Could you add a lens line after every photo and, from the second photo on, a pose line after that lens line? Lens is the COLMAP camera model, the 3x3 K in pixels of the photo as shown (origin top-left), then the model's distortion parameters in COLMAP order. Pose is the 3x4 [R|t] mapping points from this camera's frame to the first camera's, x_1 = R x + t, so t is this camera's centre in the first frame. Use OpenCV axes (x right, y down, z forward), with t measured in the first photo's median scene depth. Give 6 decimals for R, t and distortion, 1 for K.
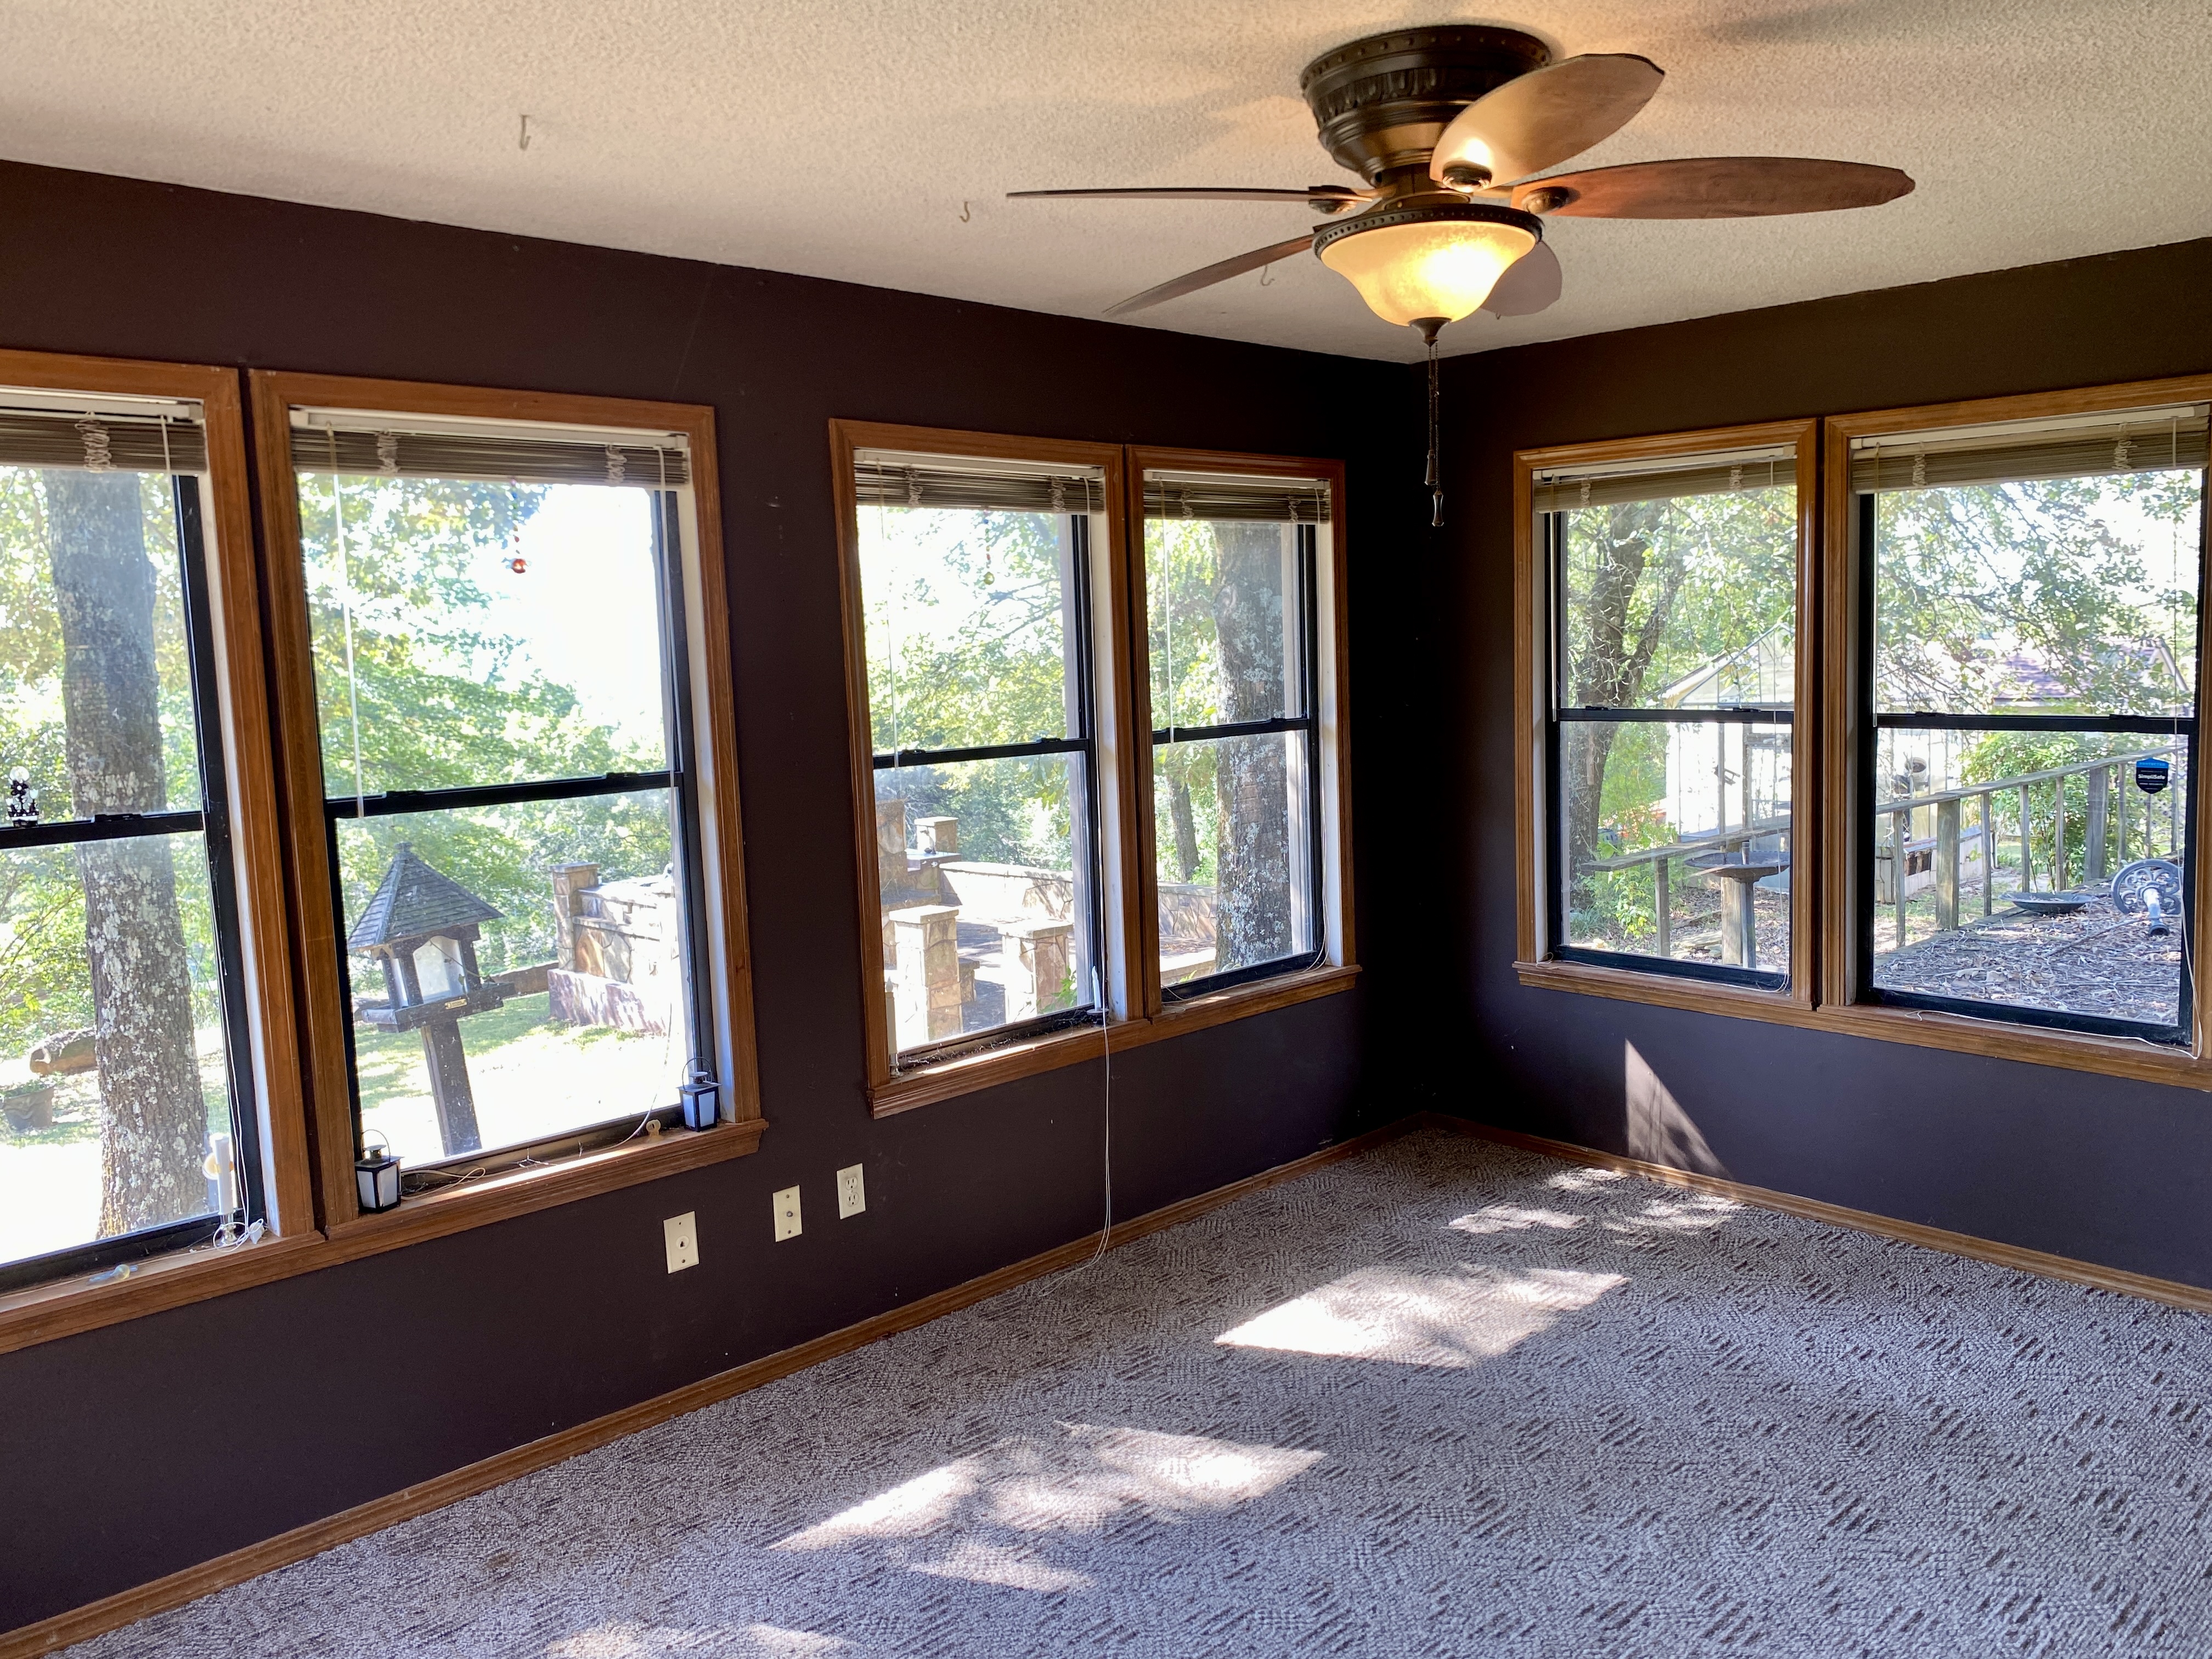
lens RADIAL K [[1687.3, 0, 1134.8], [0, 1687.3, 786.0], [0, 0, 1]] dist [0.018160, -0.026218]
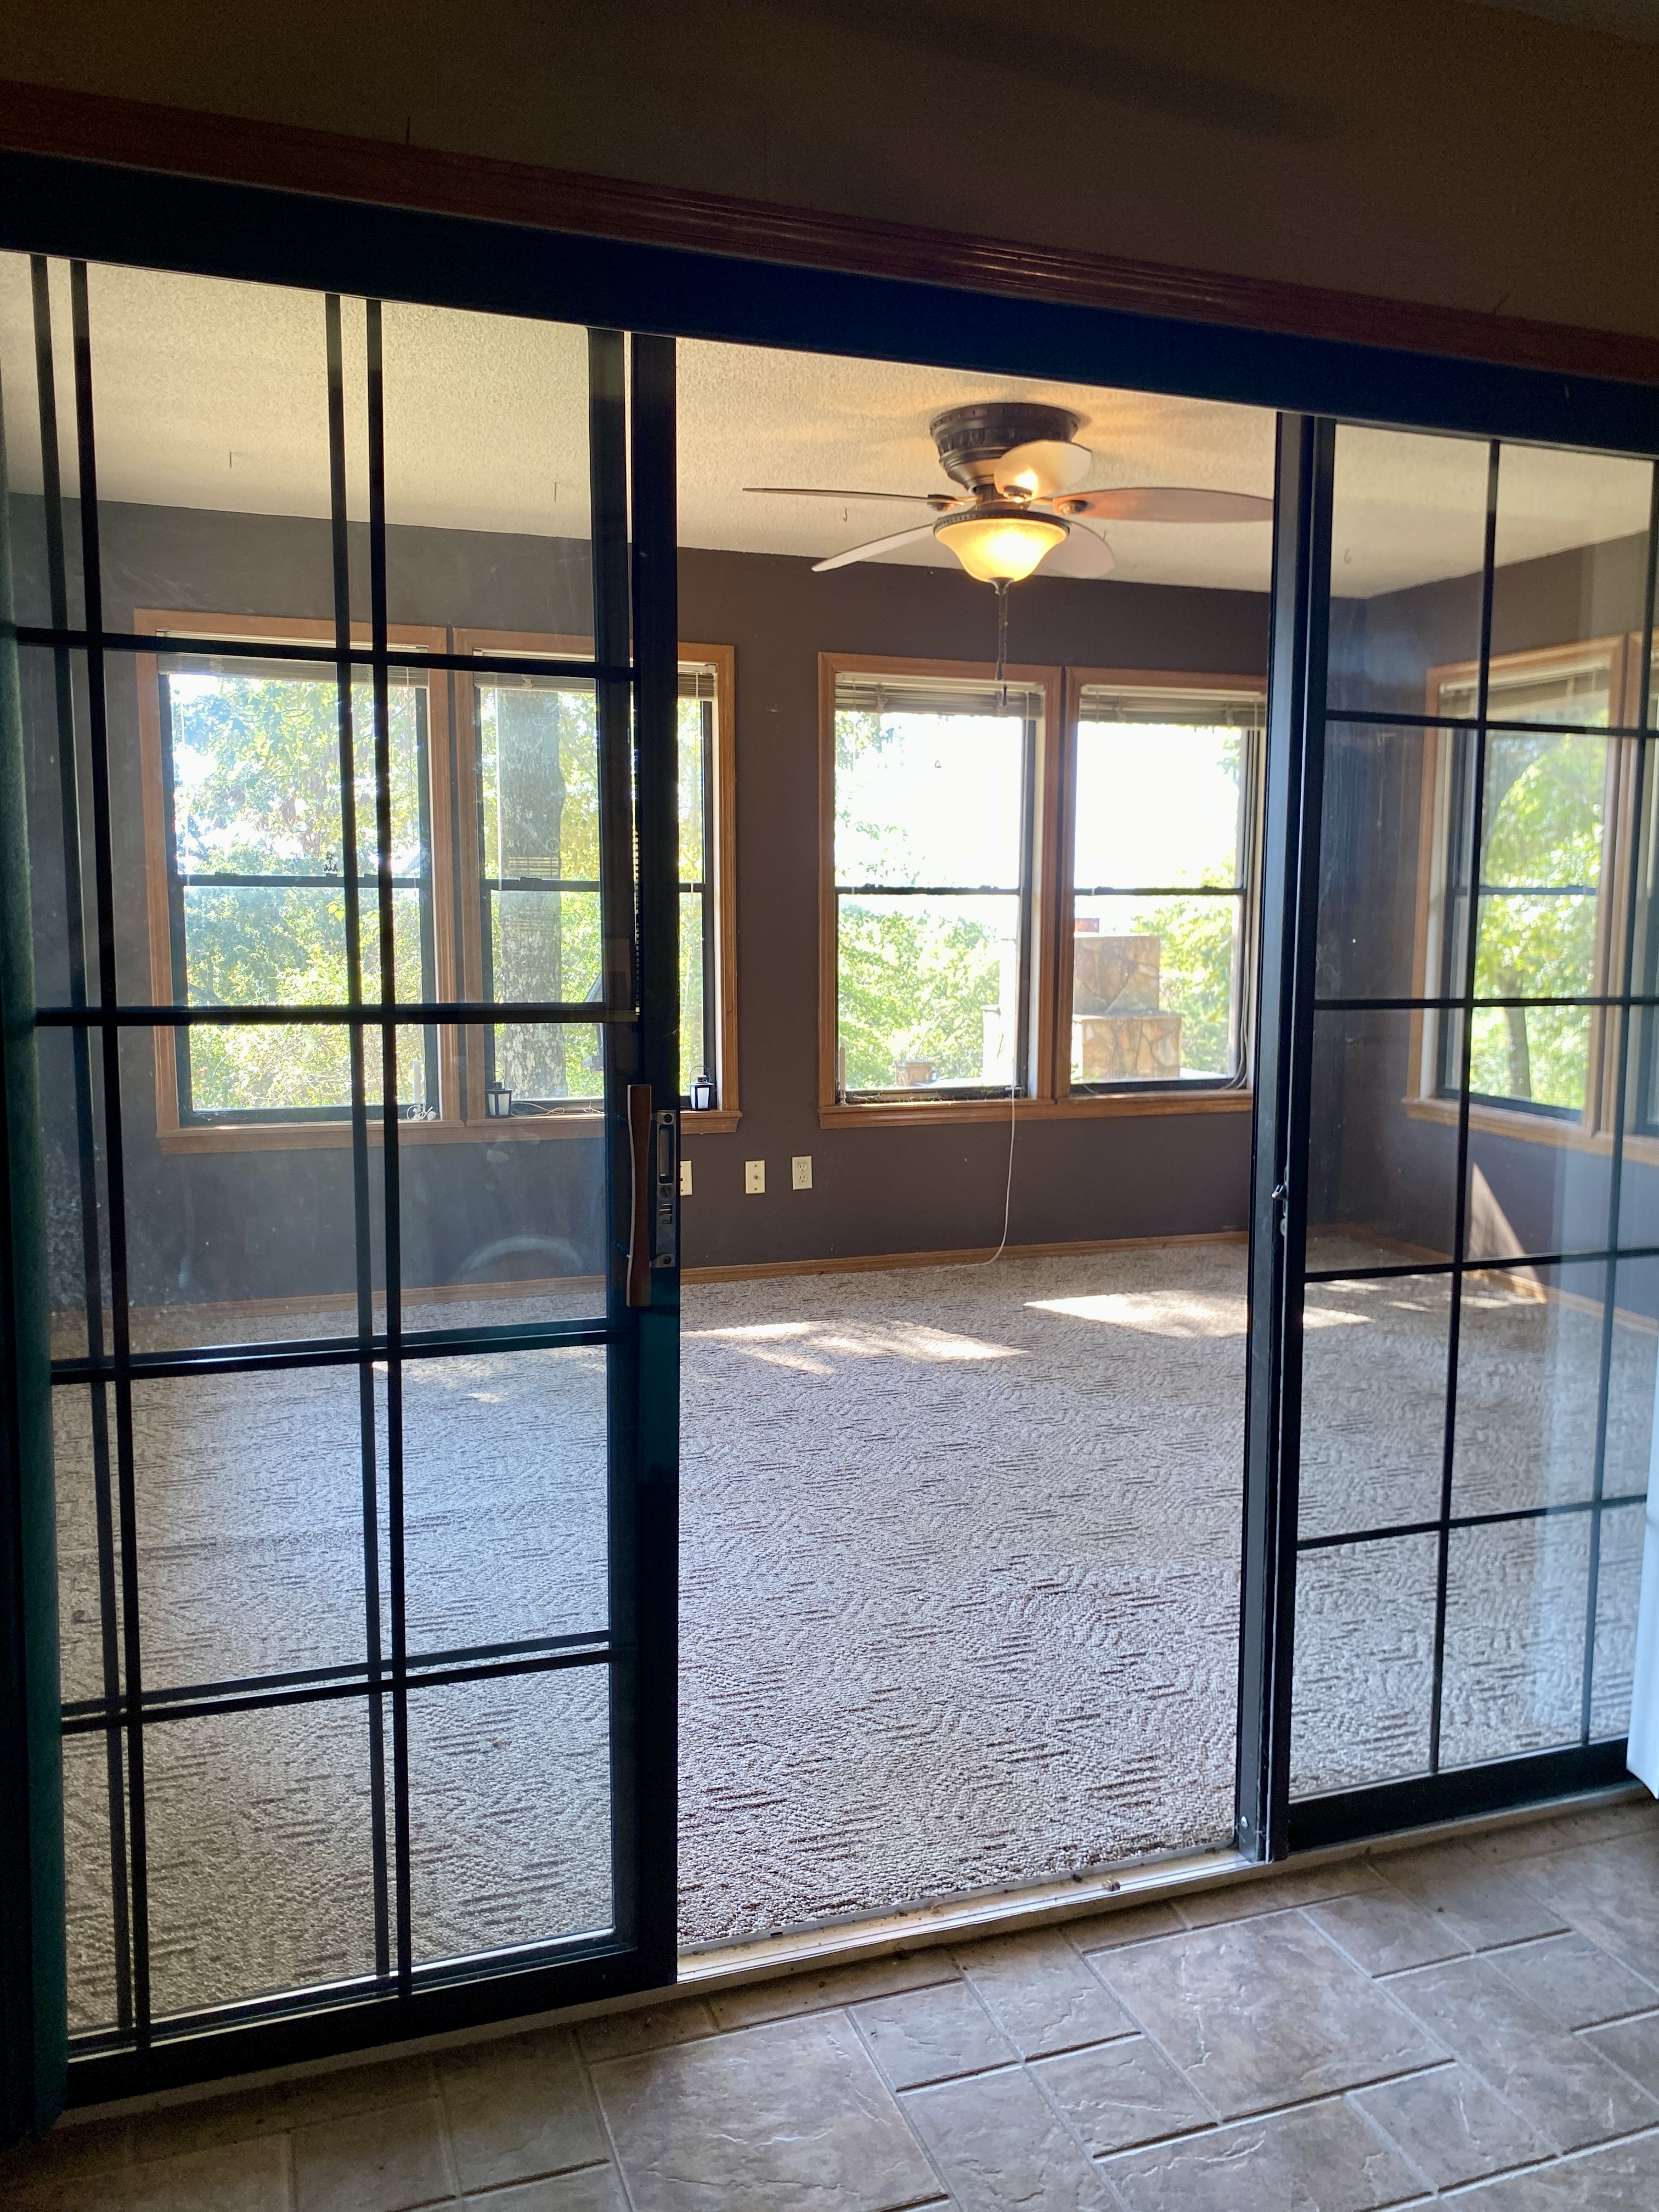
lens RADIAL K [[1687.3, 0, 829.9], [0, 1687.3, 1108.6], [0, 0, 1]] dist [0.018160, -0.026218]
pose [[0.906583, 0.088471, -0.412651, 0.459202], [-0.072133, 0.995875, 0.055039, 0.097393], [0.415818, -0.020131, 0.909225, -0.344916]]
